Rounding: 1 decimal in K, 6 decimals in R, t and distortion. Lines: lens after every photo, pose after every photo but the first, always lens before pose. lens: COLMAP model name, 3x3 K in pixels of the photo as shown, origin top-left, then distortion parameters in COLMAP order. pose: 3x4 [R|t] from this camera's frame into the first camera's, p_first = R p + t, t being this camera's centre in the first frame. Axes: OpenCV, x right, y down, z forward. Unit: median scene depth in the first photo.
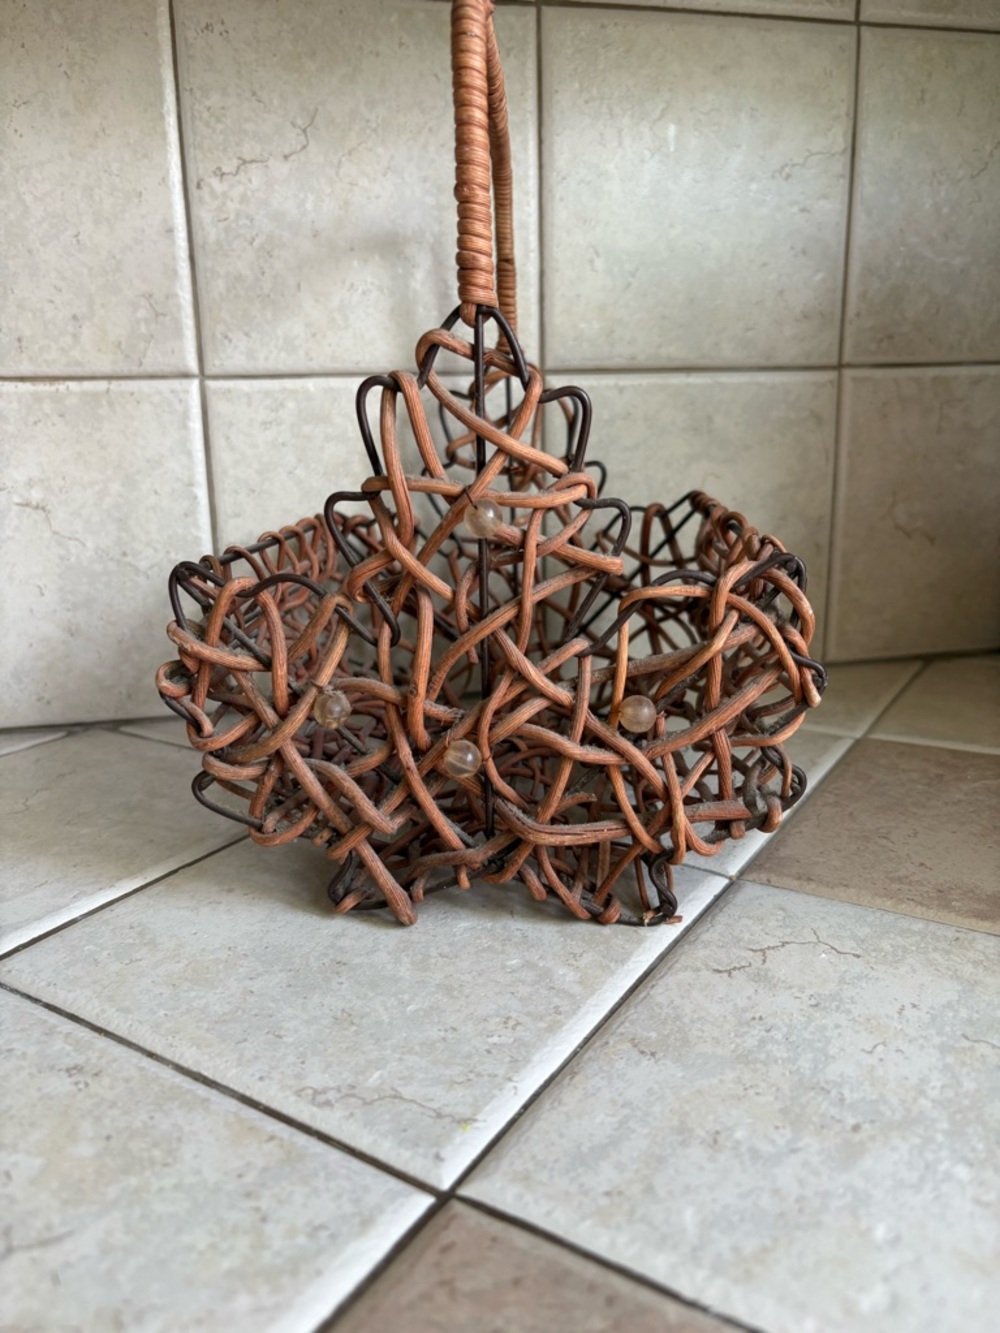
lens RADIAL K [[1031.0, 0, 501.2], [0, 1031.0, 665.6], [0, 0, 1]] dist [-0.012627, -0.015121]
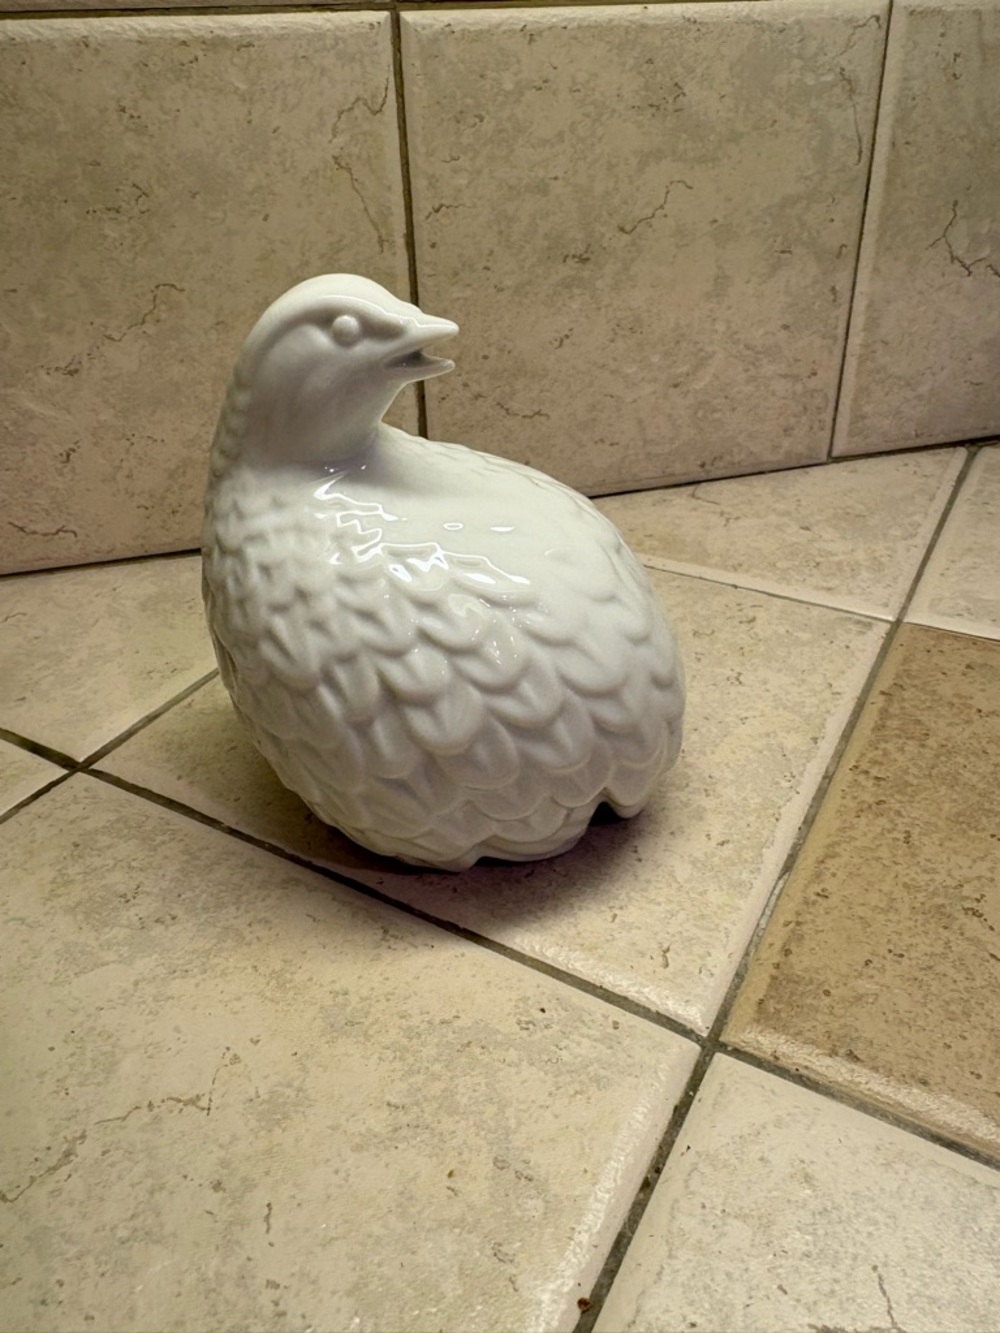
lens RADIAL K [[993.7, 0, 502.7], [0, 993.7, 575.7], [0, 0, 1]] dist [-0.000871, 0.001096]
pose [[0.998934, -0.028524, 0.036307, 0.126430], [0.019026, 0.970786, 0.239193, -0.187820], [-0.042069, -0.238247, 0.970293, 0.668548]]
